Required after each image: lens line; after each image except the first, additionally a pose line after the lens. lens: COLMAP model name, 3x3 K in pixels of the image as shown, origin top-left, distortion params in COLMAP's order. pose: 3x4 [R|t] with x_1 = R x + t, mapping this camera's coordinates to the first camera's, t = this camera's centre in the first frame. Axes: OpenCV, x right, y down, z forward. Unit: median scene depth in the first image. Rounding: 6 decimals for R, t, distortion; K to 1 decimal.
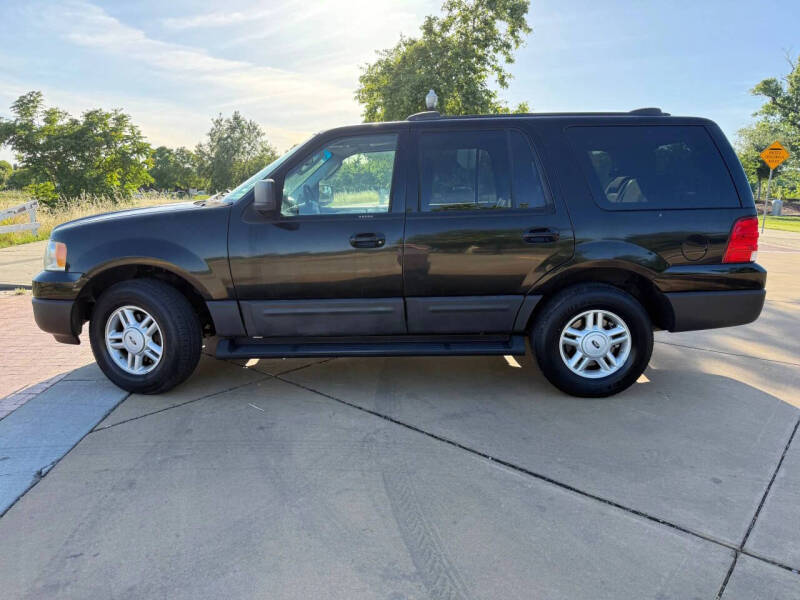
lens RADIAL K [[591.8, 0, 400.0], [0, 591.8, 300.0], [0, 0, 1]] dist [0.008424, -0.004567]
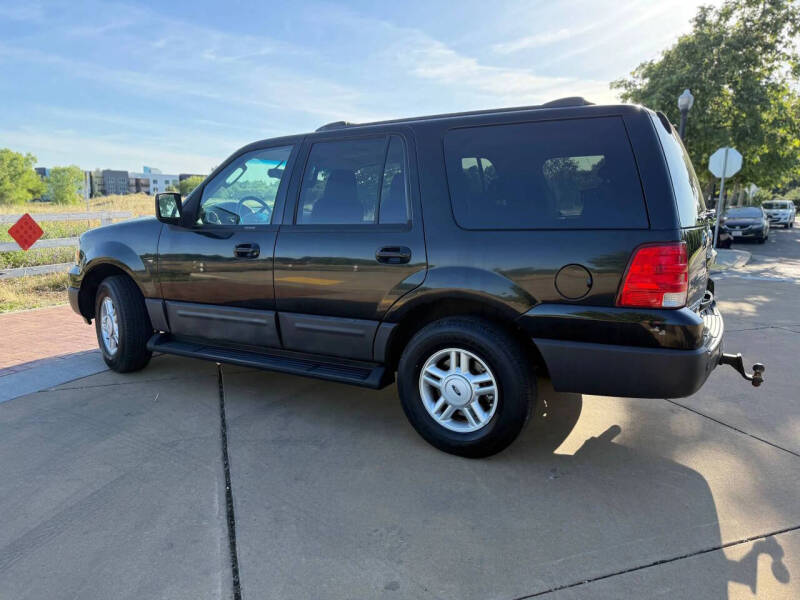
lens RADIAL K [[597.5, 0, 402.6], [0, 597.5, 290.9], [0, 0, 1]] dist [0.003818, -0.012985]
pose [[0.862472, 0.076828, -0.500240, 0.654813], [-0.096790, 0.995206, -0.014031, -0.042311], [0.496764, 0.060520, 0.865773, 0.238868]]
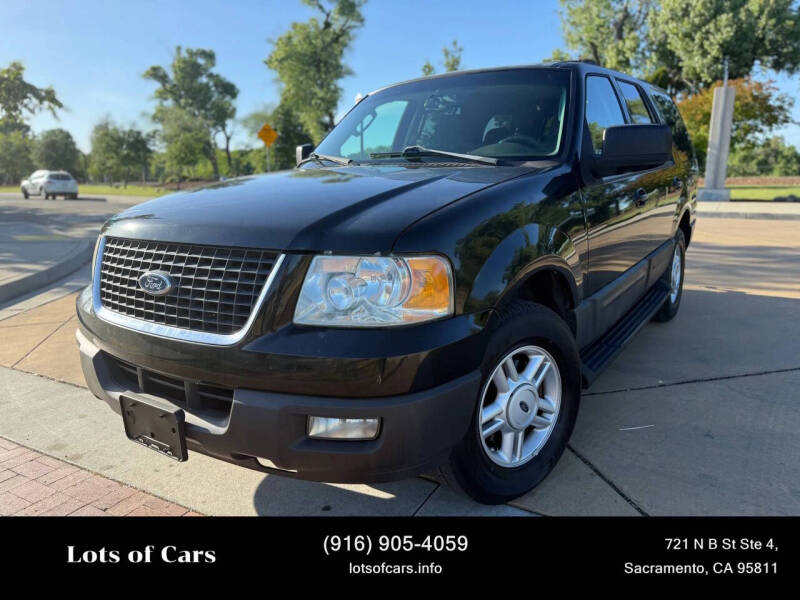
lens RADIAL K [[591.8, 0, 400.0], [0, 591.8, 300.0], [0, 0, 1]] dist [0.008424, -0.004567]
pose [[0.551966, -0.204116, 0.808499, -0.954407], [0.183247, 0.975568, 0.121190, -0.123670], [-0.813483, 0.081262, 0.575884, 0.754364]]
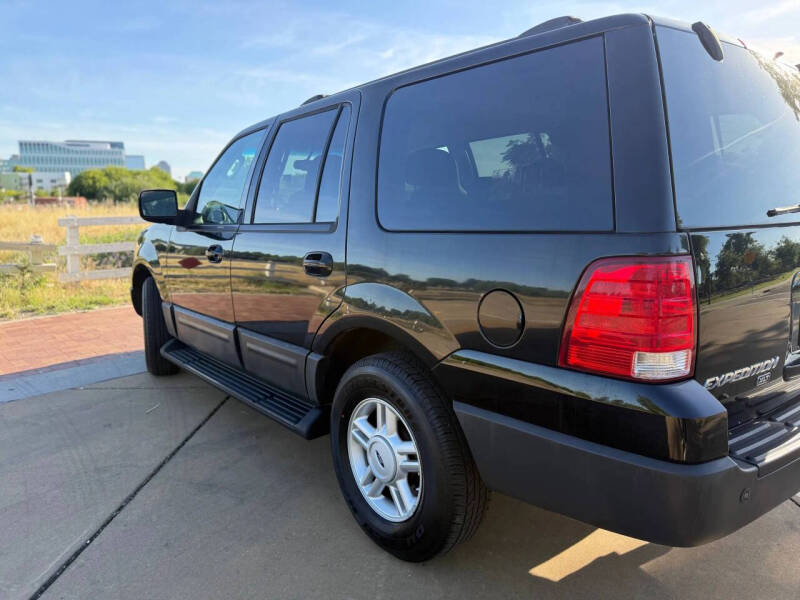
lens RADIAL K [[591.8, 0, 400.0], [0, 591.8, 300.0], [0, 0, 1]] dist [0.008424, -0.004567]
pose [[0.619504, 0.121961, -0.775461, 0.755266], [-0.137174, 0.989477, 0.046034, -0.105371], [0.772915, 0.077855, 0.629715, 0.628847]]
